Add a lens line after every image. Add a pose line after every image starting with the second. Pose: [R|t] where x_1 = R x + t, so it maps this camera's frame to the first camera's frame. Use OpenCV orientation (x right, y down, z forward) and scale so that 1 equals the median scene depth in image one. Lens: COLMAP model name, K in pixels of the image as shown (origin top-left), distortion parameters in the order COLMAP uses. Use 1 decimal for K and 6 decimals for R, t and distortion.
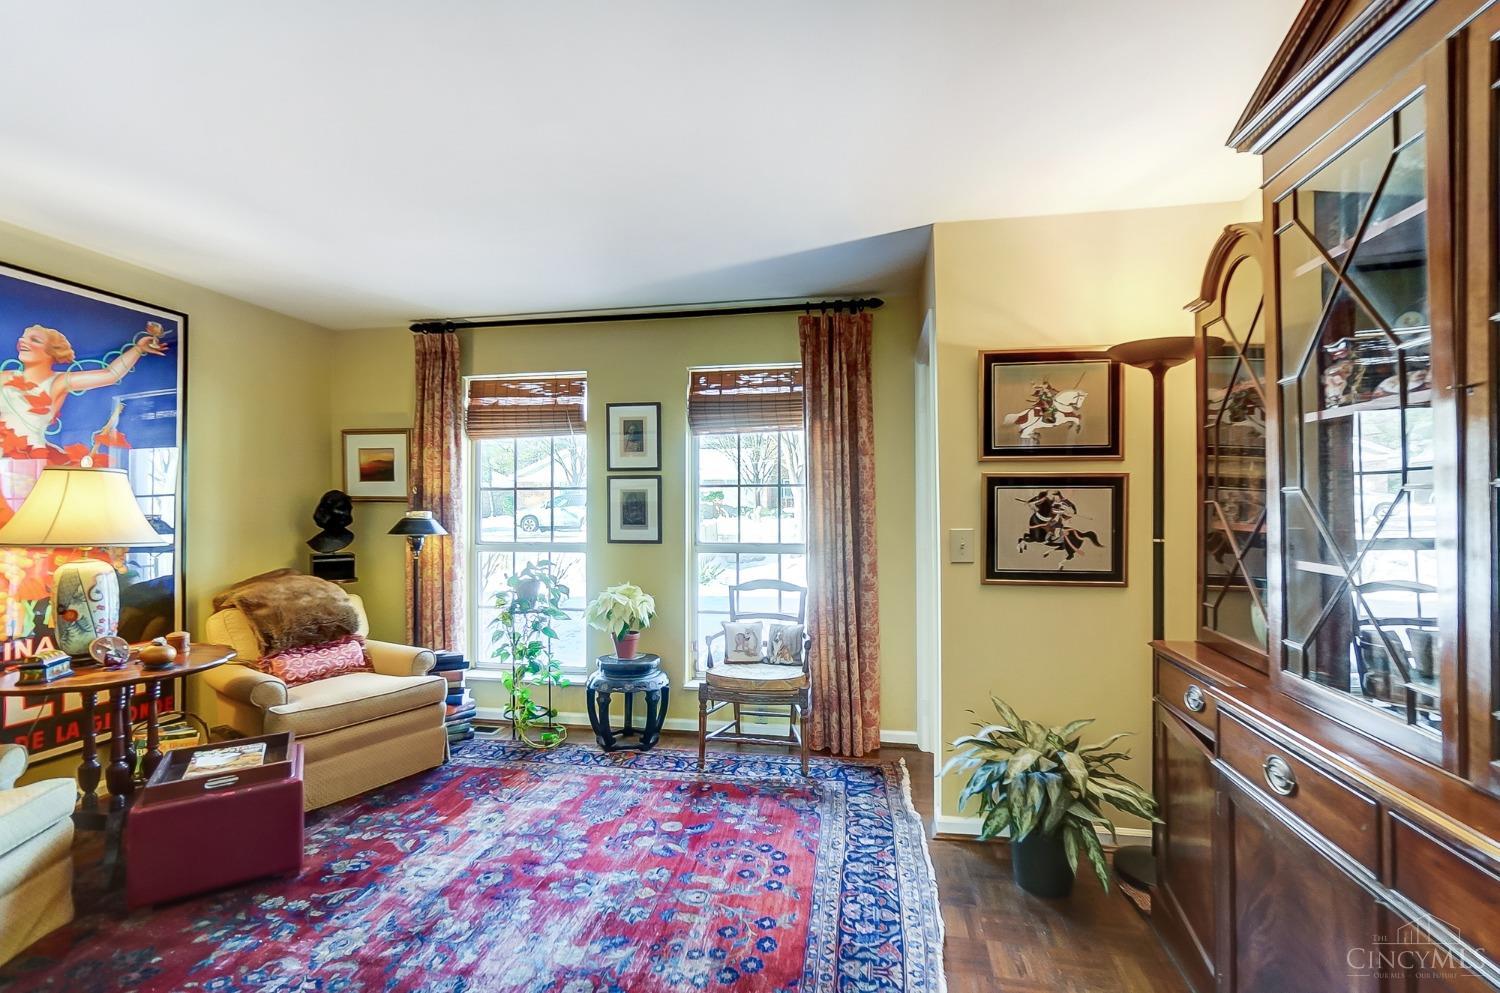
lens RADIAL K [[677.0, 0, 743.5], [0, 677.0, 507.3], [0, 0, 1]] dist [-0.000588, 0.000023]
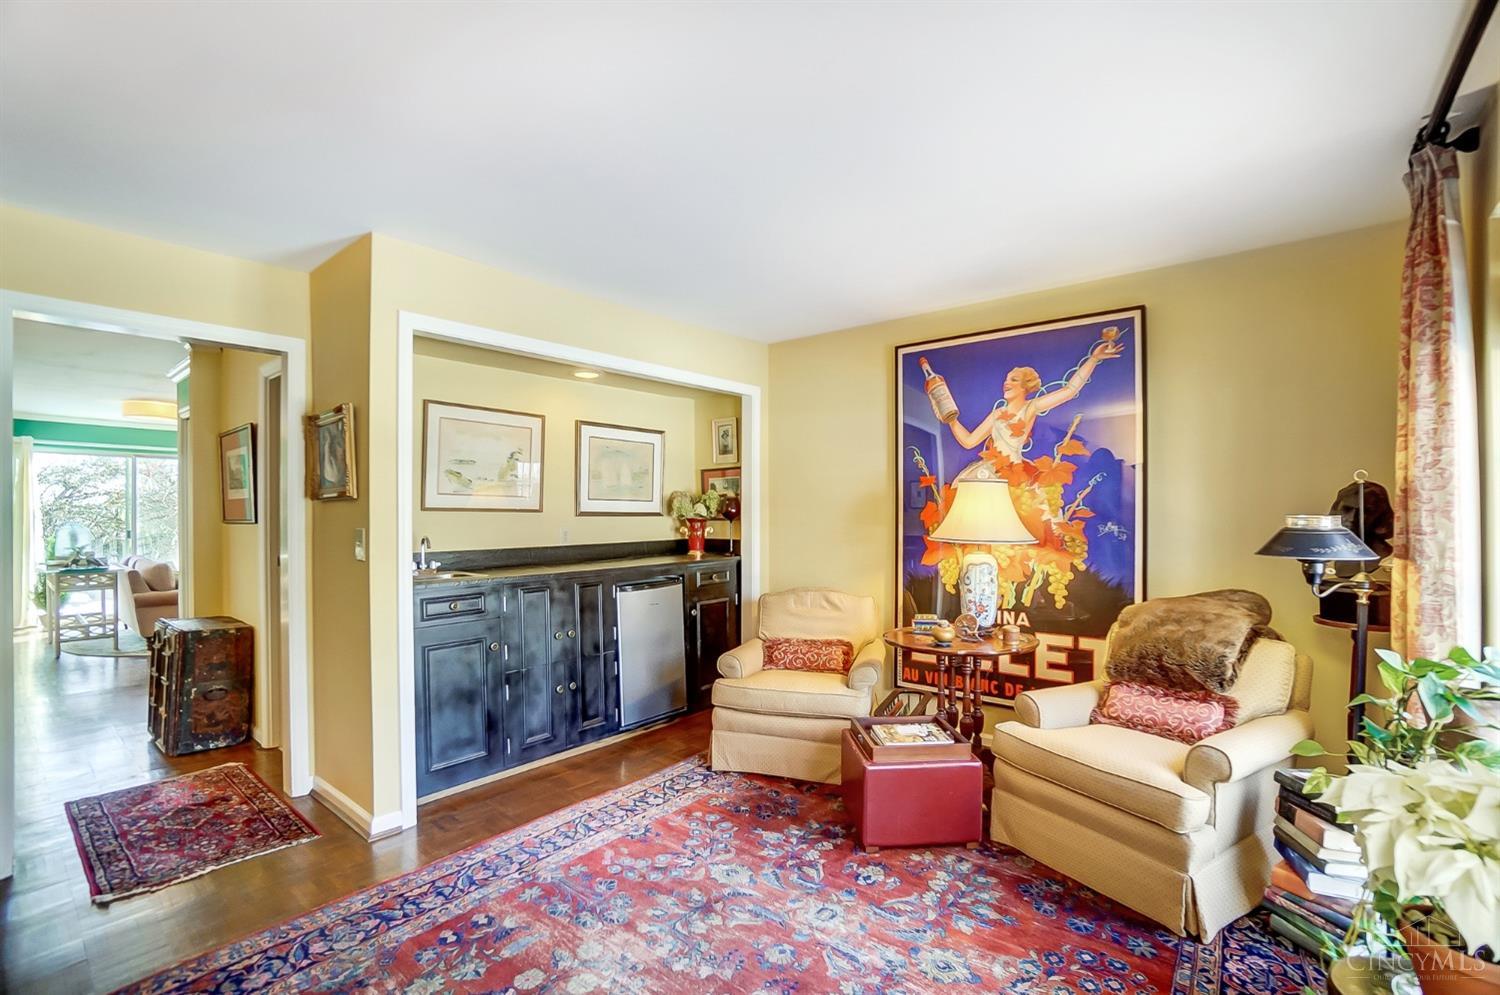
lens RADIAL K [[677.0, 0, 743.5], [0, 677.0, 508.3], [0, 0, 1]] dist [-0.000588, 0.000023]
pose [[-0.470589, 0.002887, -0.882348, 0.330925], [0.007383, 0.999973, -0.000665, -0.005694], [0.882322, -0.006827, -0.470597, 1.142564]]
